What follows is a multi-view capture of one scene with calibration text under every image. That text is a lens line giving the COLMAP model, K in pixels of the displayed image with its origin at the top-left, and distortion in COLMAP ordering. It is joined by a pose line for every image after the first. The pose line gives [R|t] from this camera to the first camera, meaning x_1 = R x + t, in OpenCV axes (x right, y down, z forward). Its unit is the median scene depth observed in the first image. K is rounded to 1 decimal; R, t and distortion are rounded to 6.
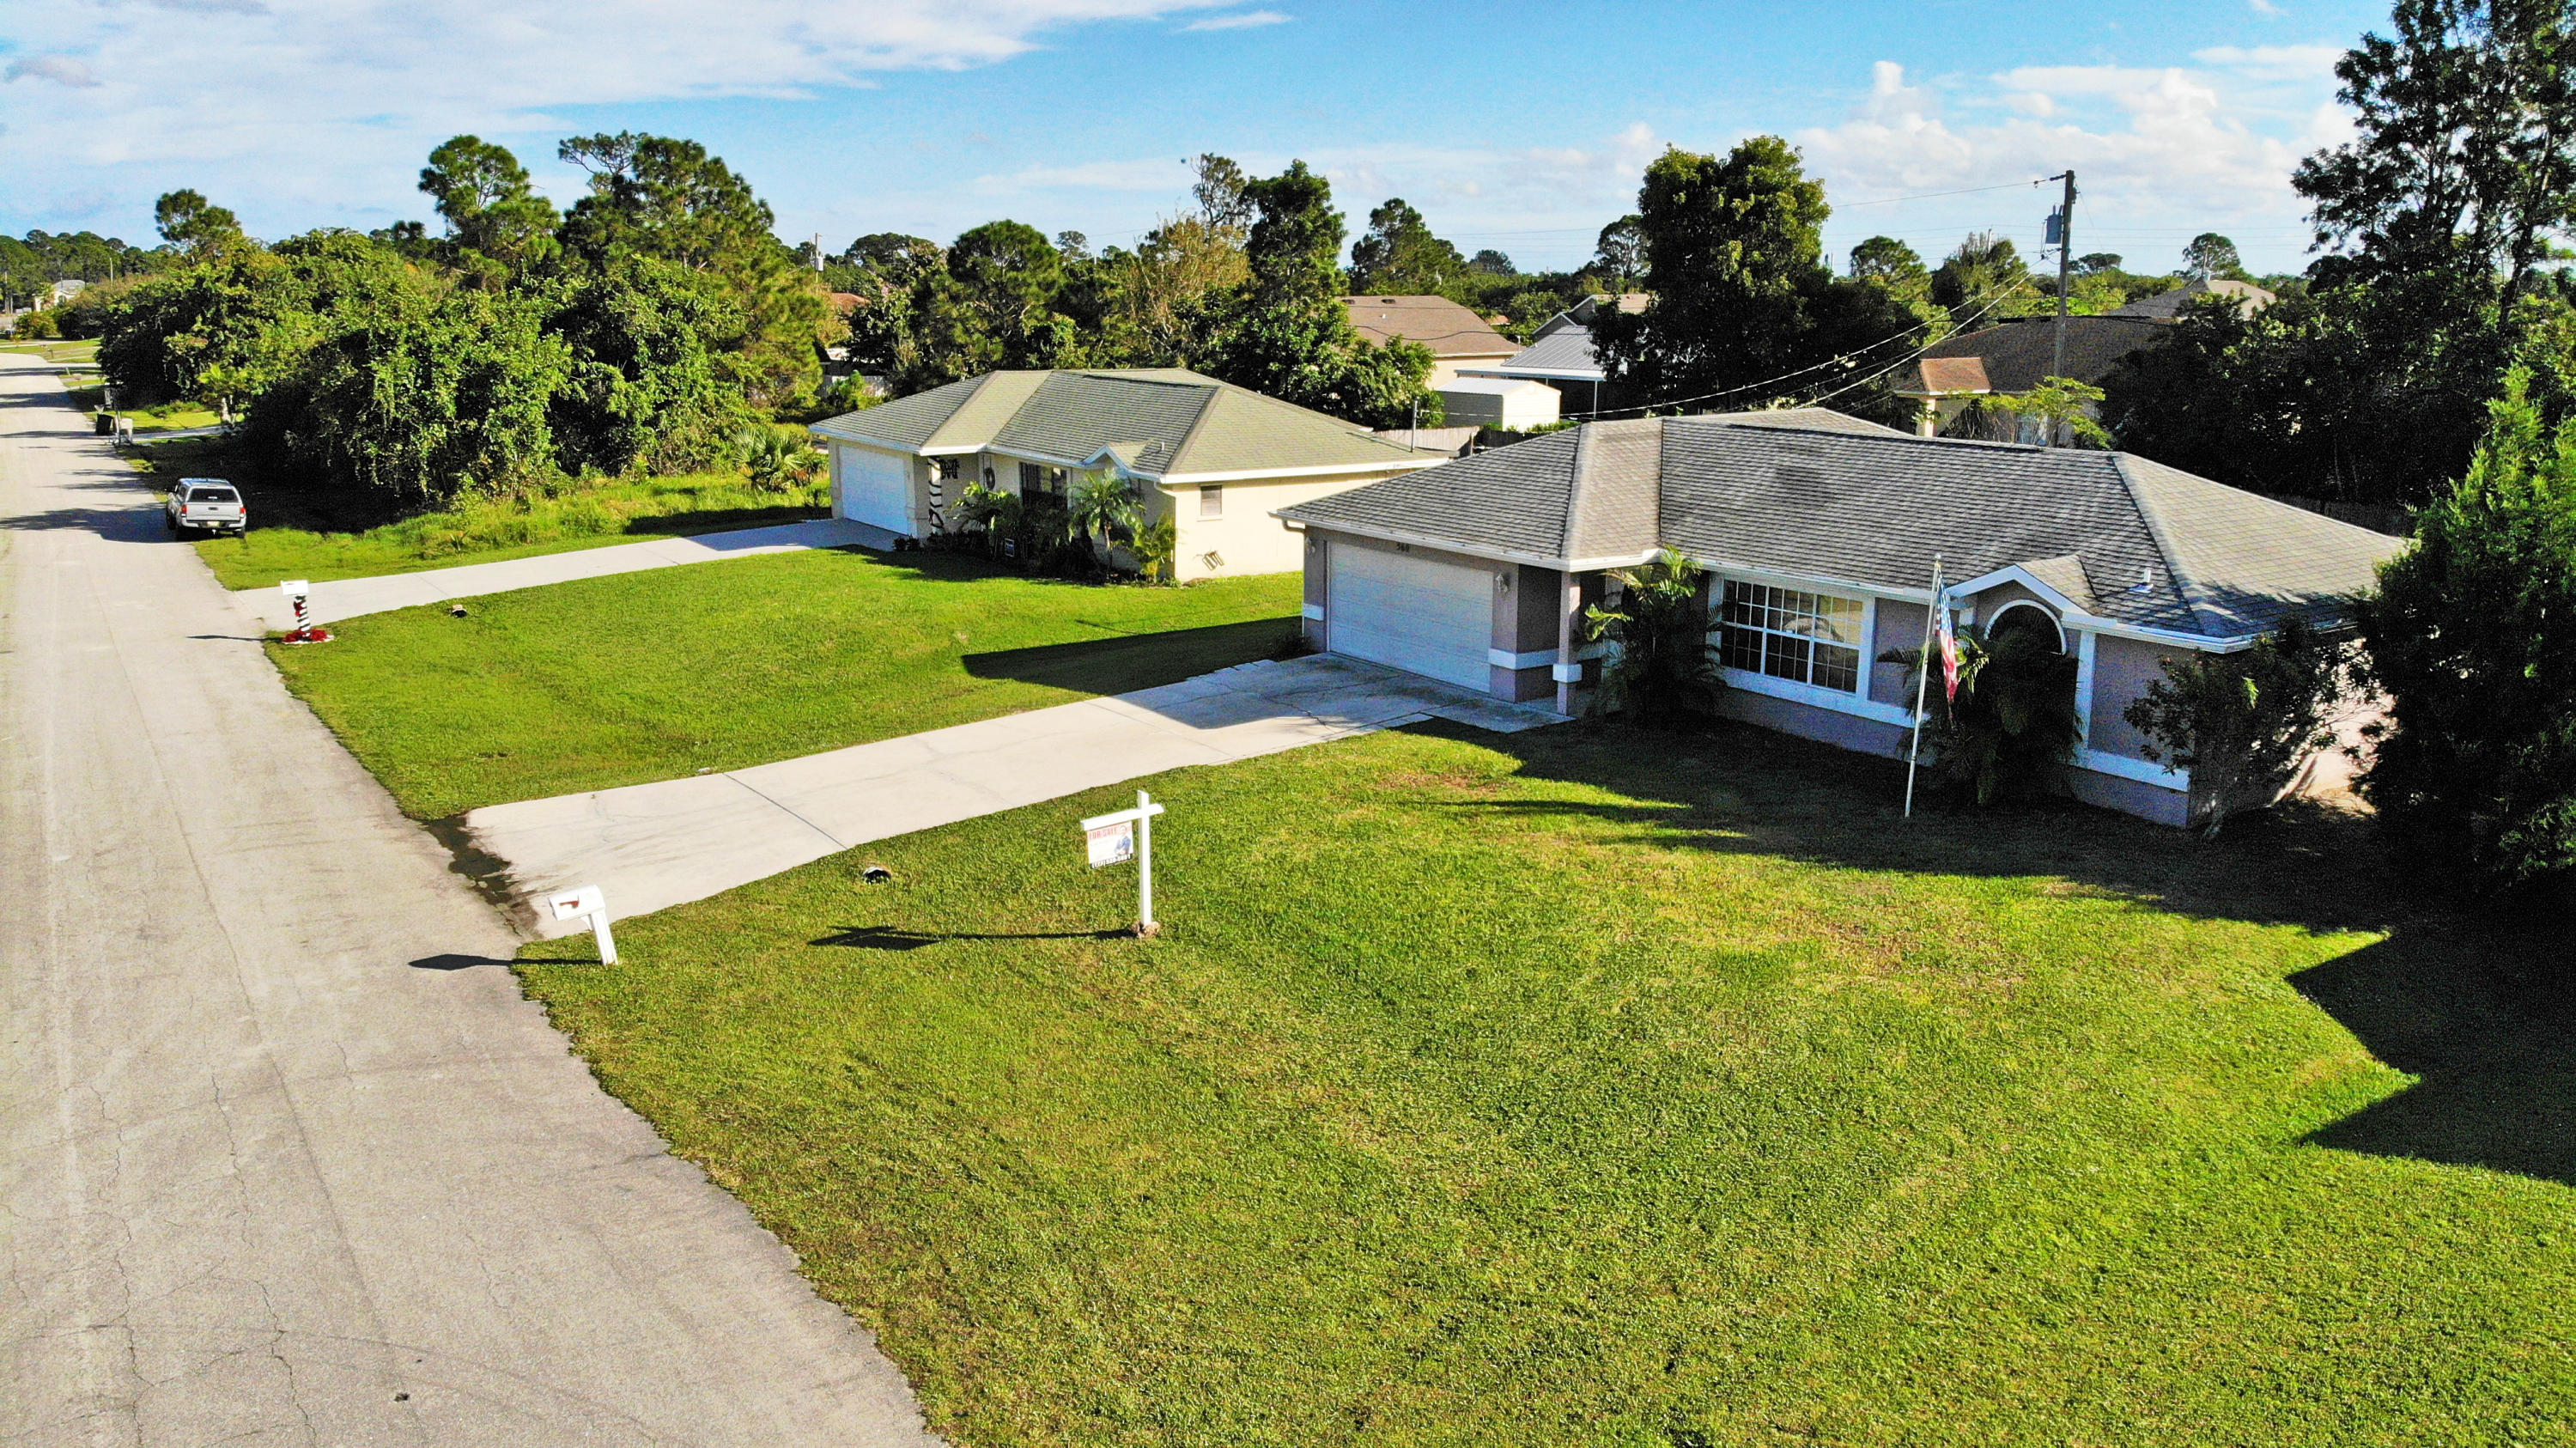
lens RADIAL K [[1924.1, 0, 1285.5], [0, 1924.1, 723.9], [0, 0, 1]] dist [-0.005609, -0.008109]
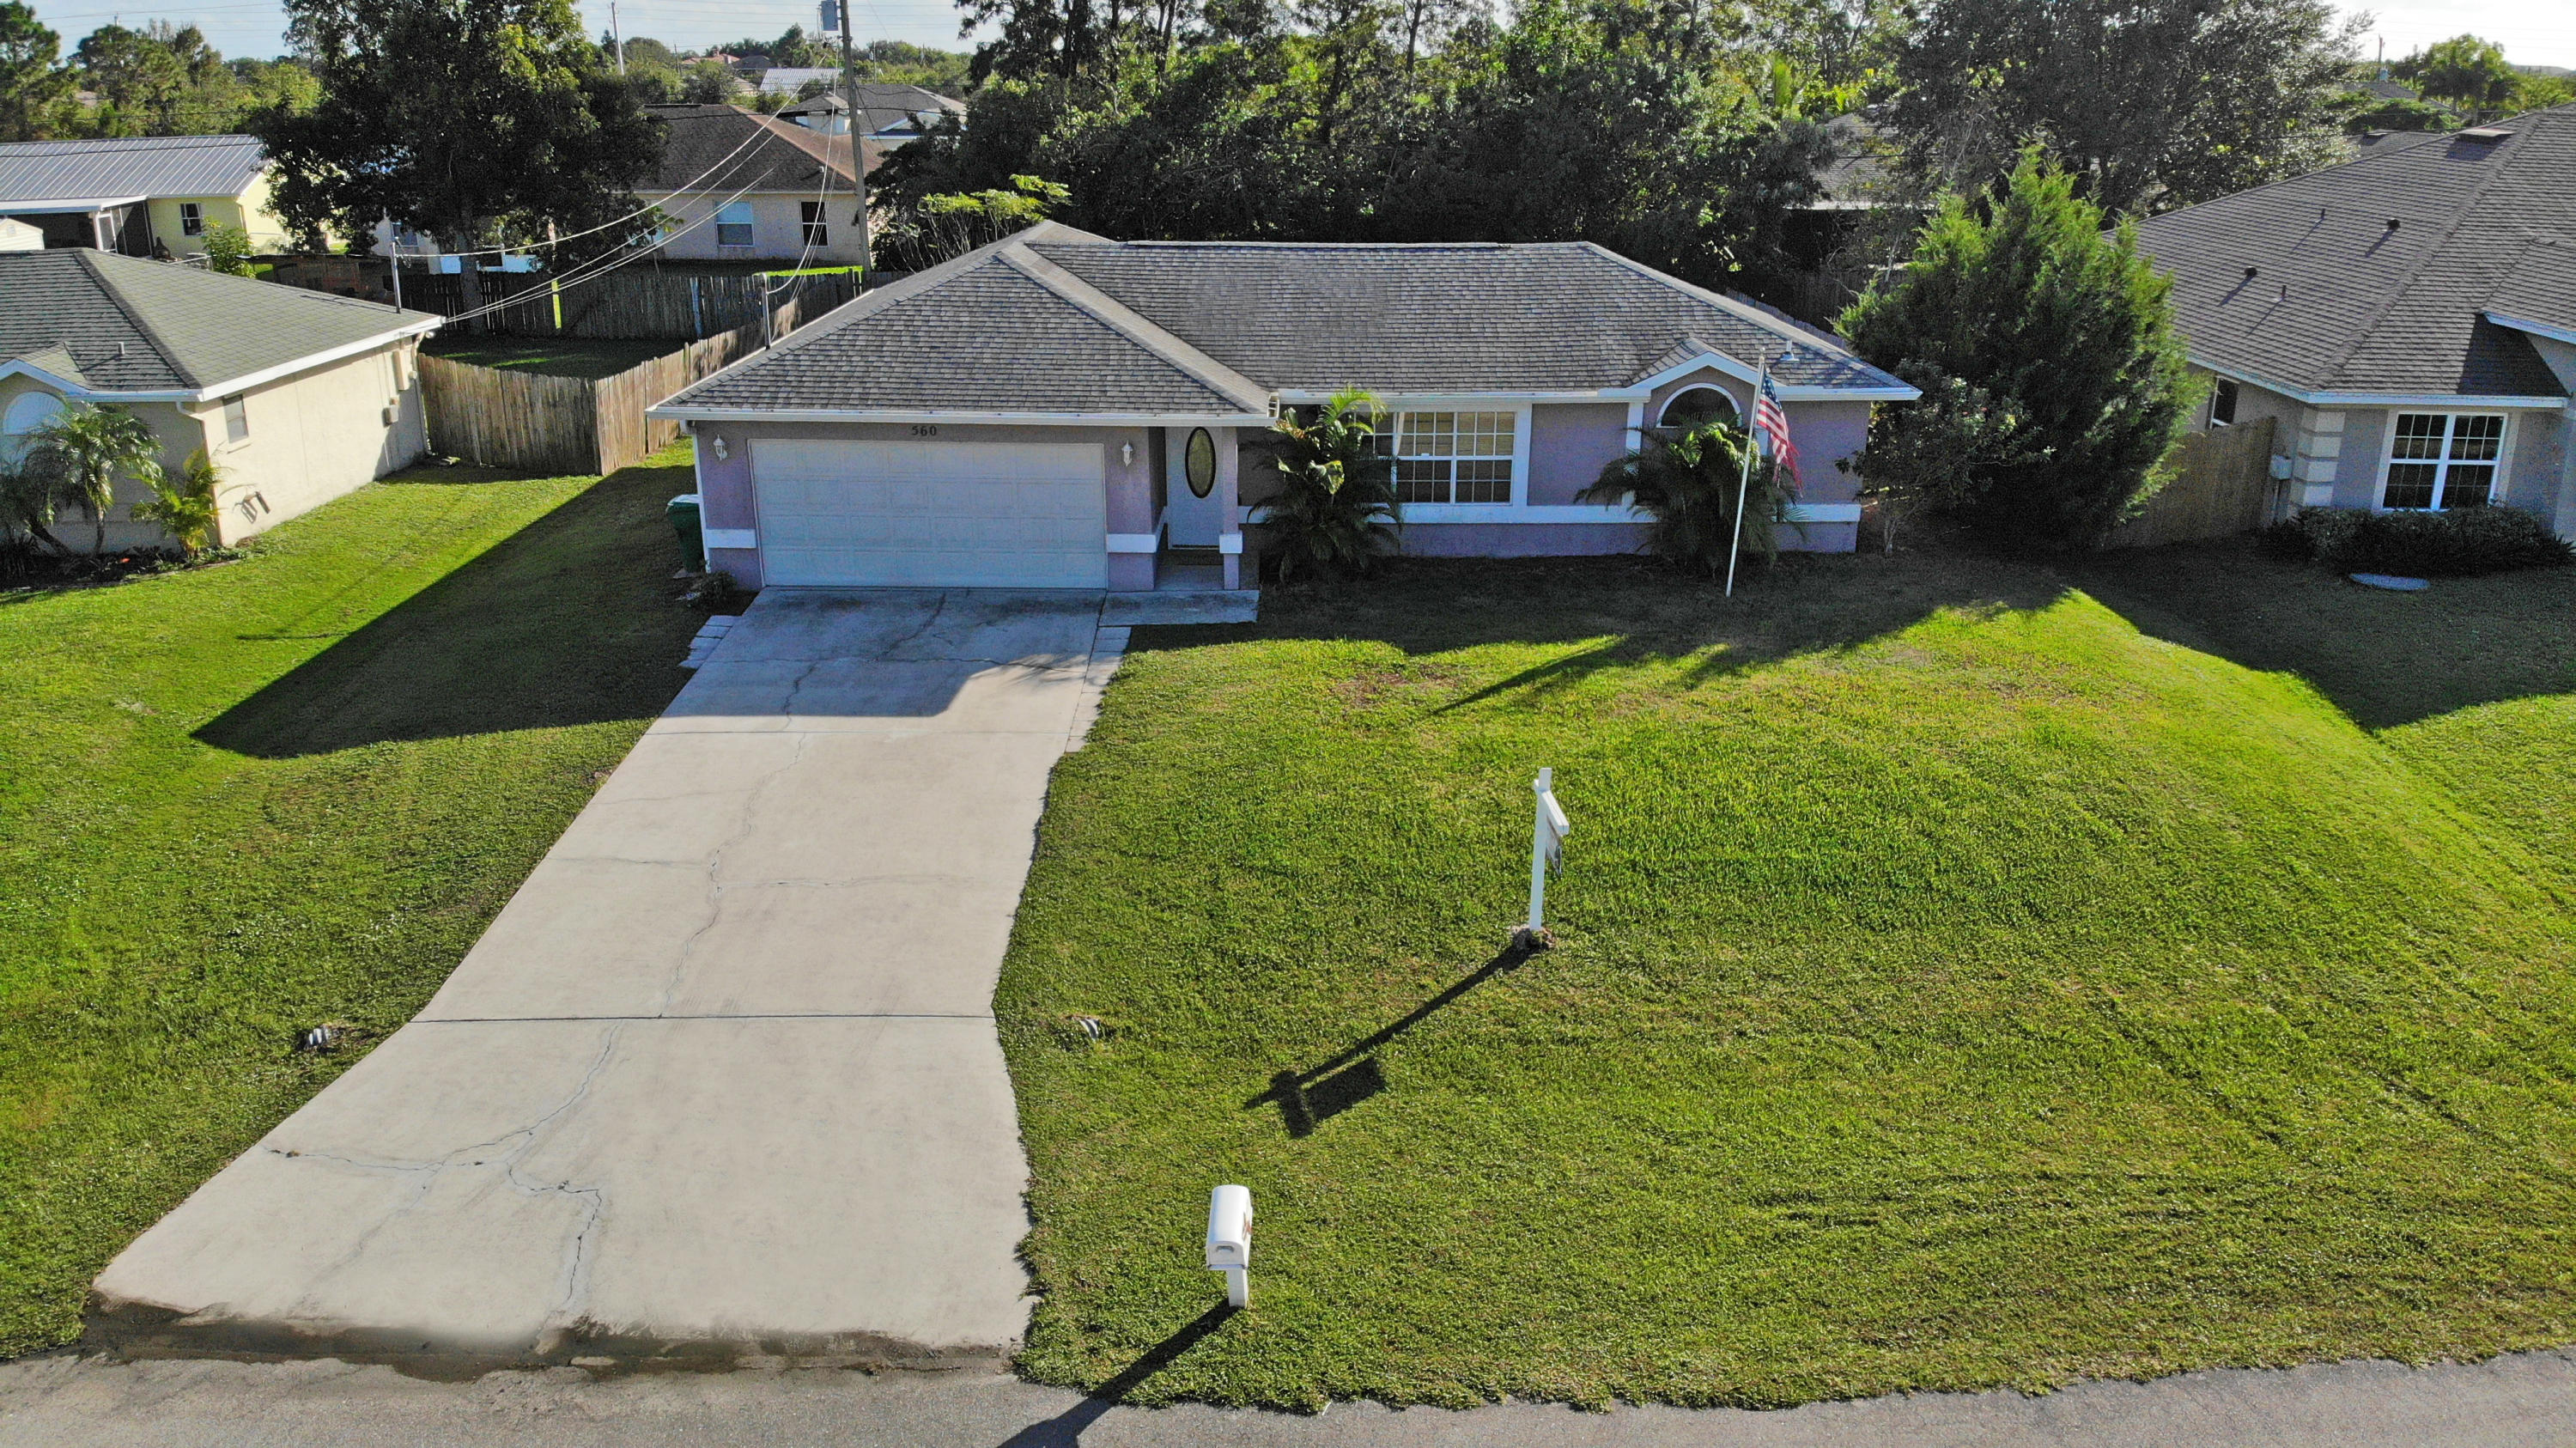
lens RADIAL K [[1924.1, 0, 1290.6], [0, 1924.1, 724.1], [0, 0, 1]] dist [-0.005609, -0.008109]
pose [[0.531895, -0.260019, 0.805902, -0.592912], [0.178426, 0.964738, 0.193505, -0.116059], [-0.827799, 0.040870, 0.559534, 0.516834]]
